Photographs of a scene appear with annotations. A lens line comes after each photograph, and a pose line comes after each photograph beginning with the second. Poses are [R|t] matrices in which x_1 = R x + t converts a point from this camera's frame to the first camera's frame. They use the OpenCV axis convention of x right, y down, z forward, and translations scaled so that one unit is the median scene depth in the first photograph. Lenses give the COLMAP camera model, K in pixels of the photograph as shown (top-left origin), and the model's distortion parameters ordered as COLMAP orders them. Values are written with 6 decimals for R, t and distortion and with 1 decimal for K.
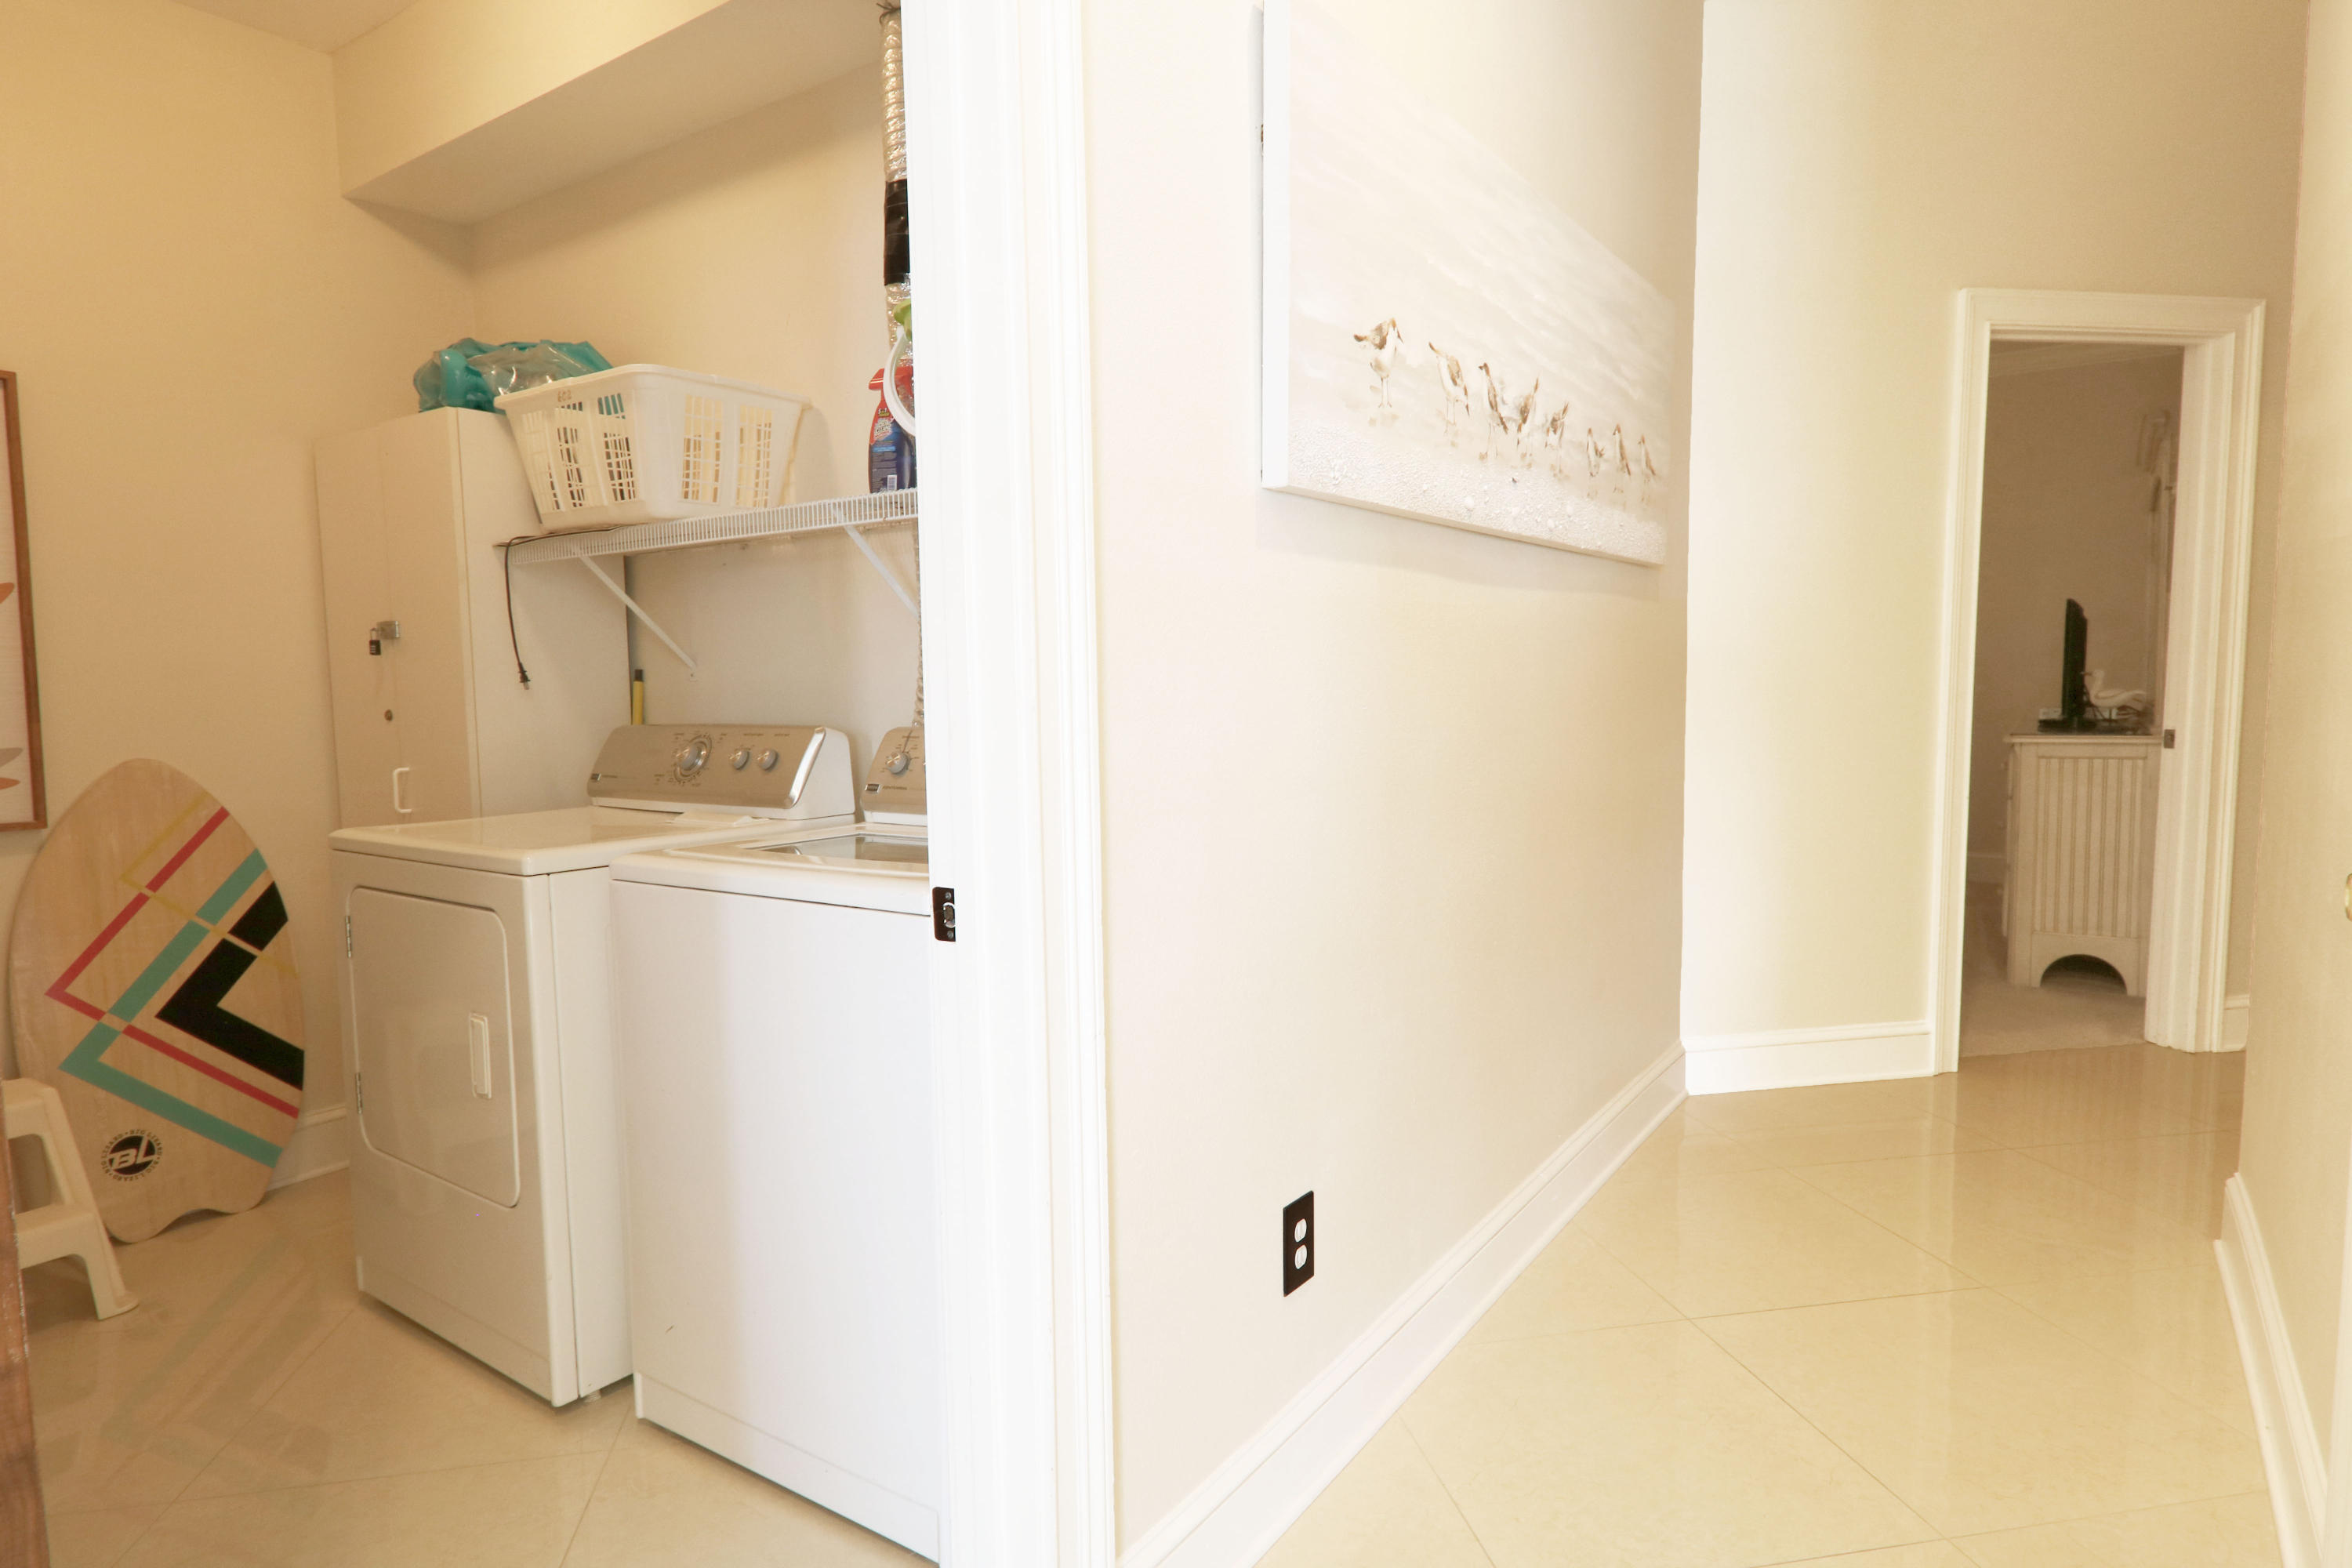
lens RADIAL K [[1298.6, 0, 1163.5], [0, 1298.6, 790.2], [0, 0, 1]] dist [0.013208, -0.004566]
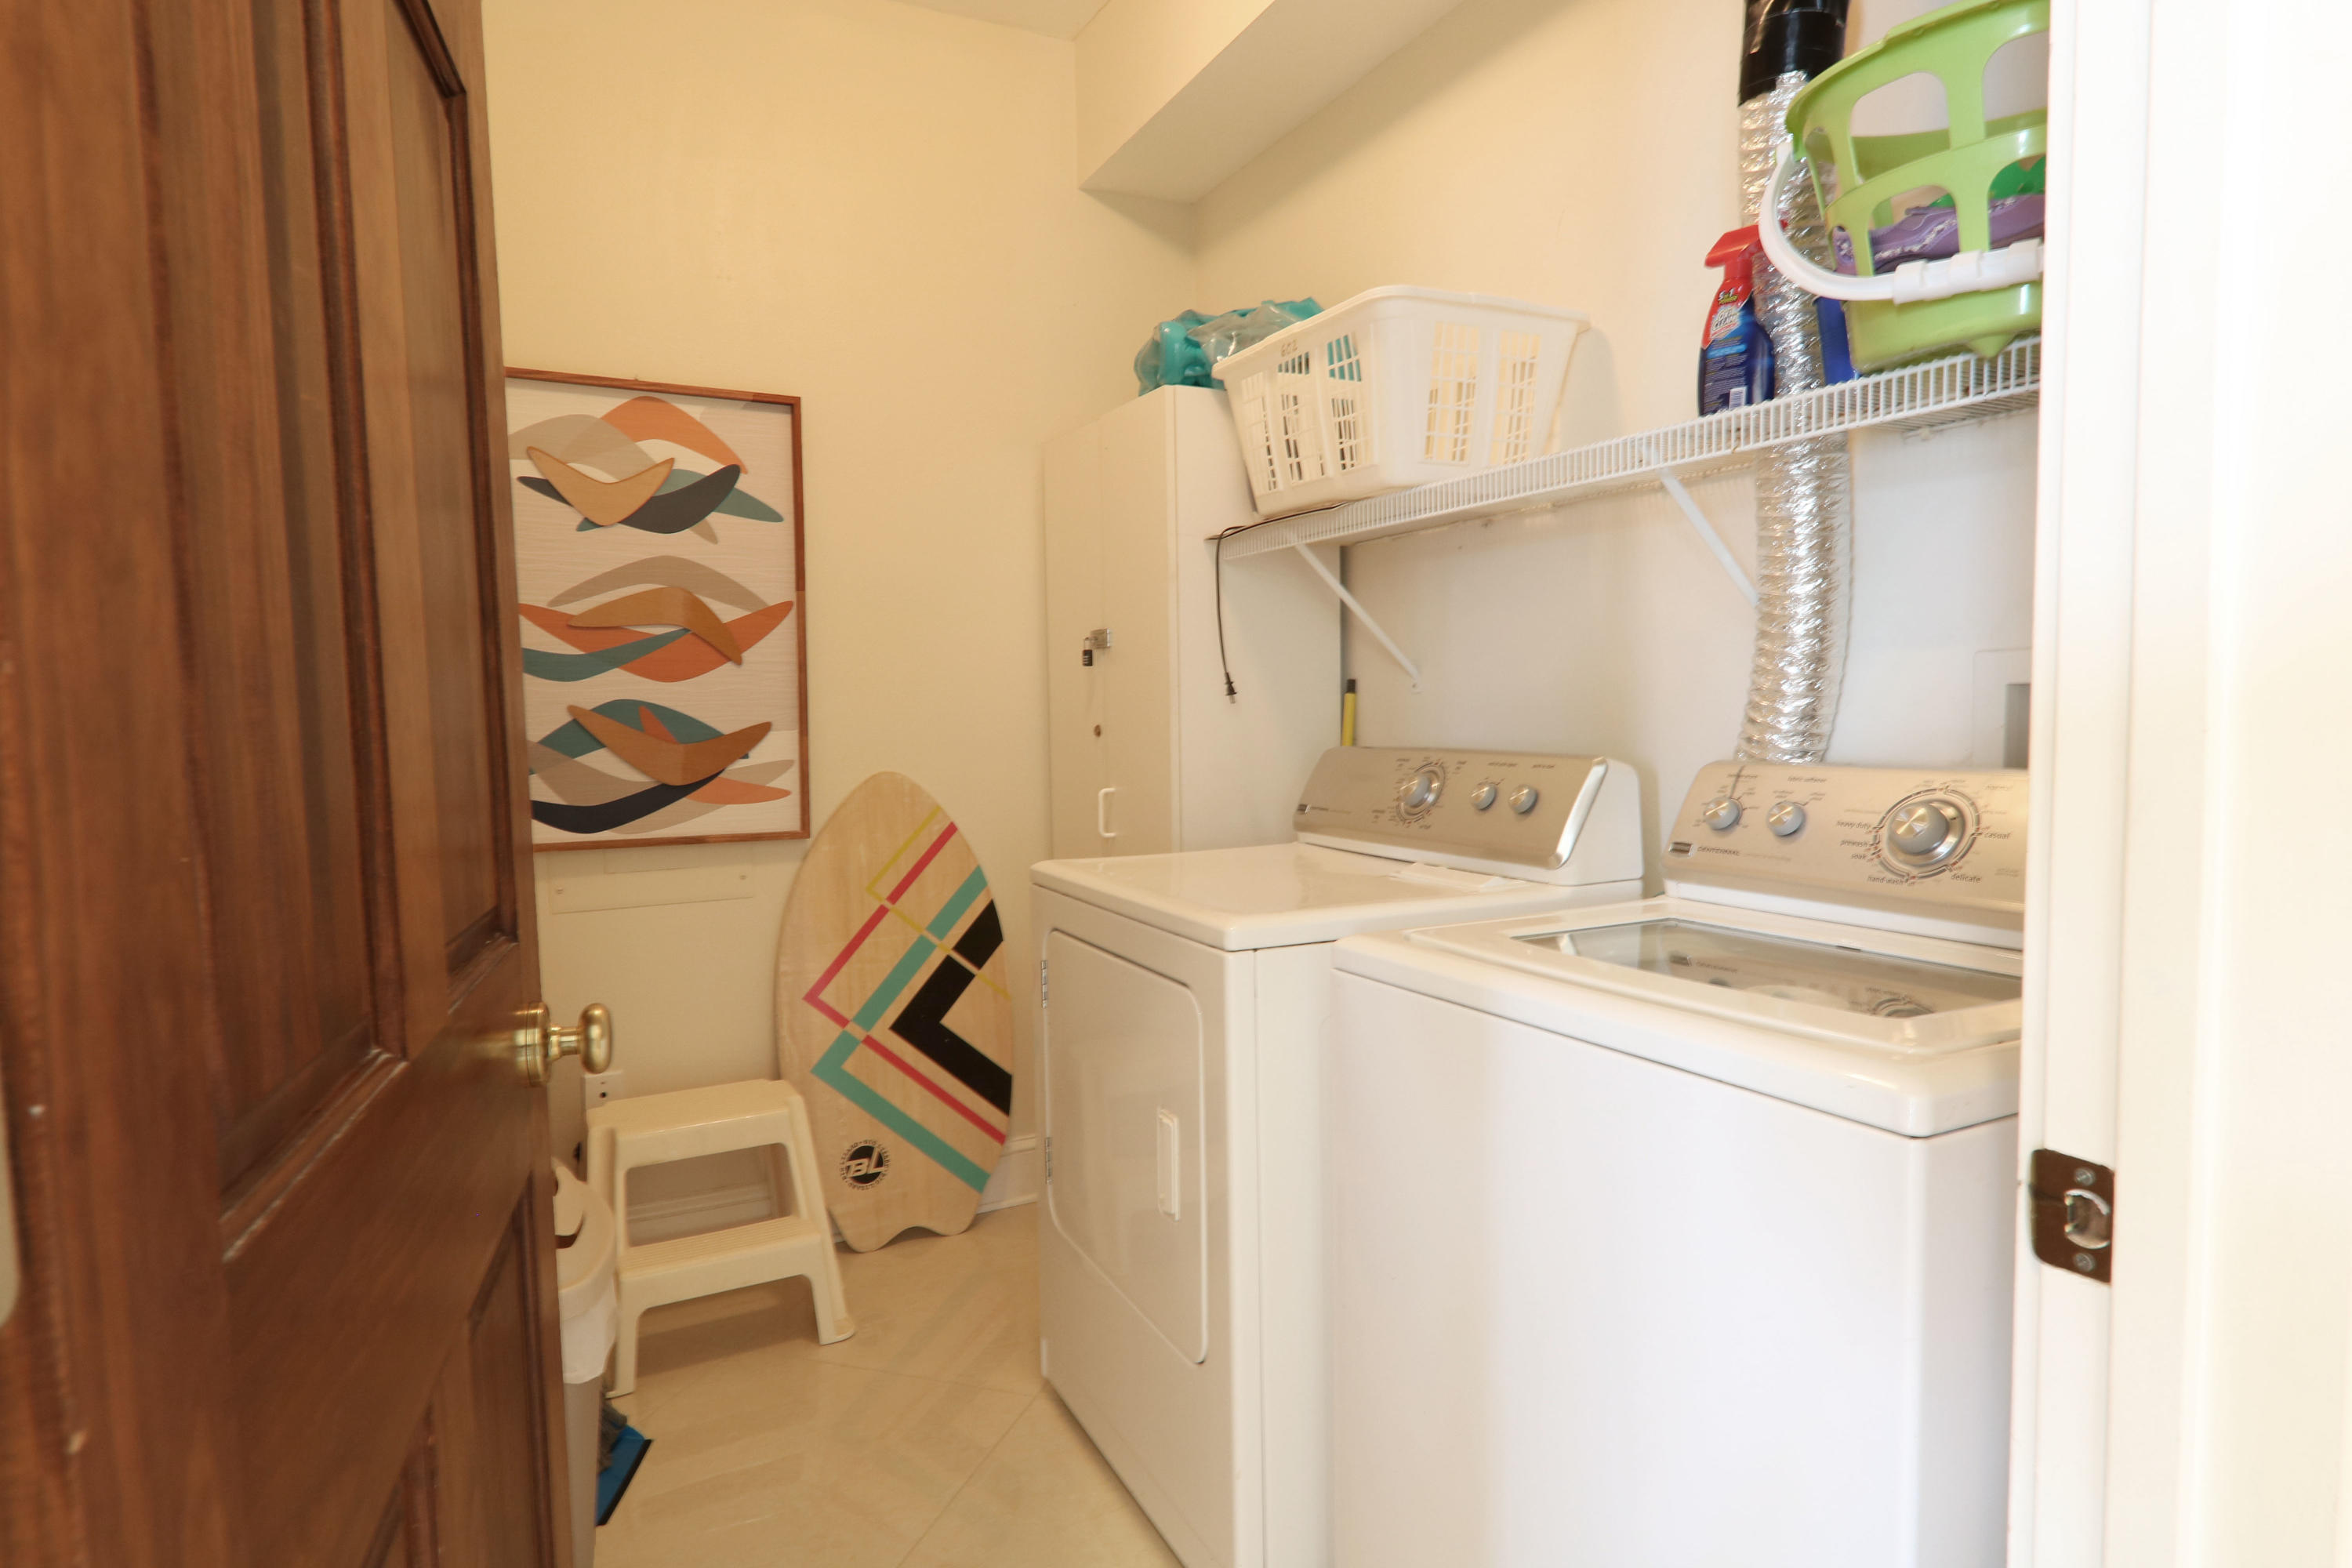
lens RADIAL K [[1298.6, 0, 1172.6], [0, 1298.6, 781.5], [0, 0, 1]] dist [0.013208, -0.004566]
pose [[0.880606, 0.030183, -0.472887, -0.119464], [-0.036537, 0.999323, -0.004255, -0.021266], [0.472438, 0.021025, 0.881113, 0.230948]]
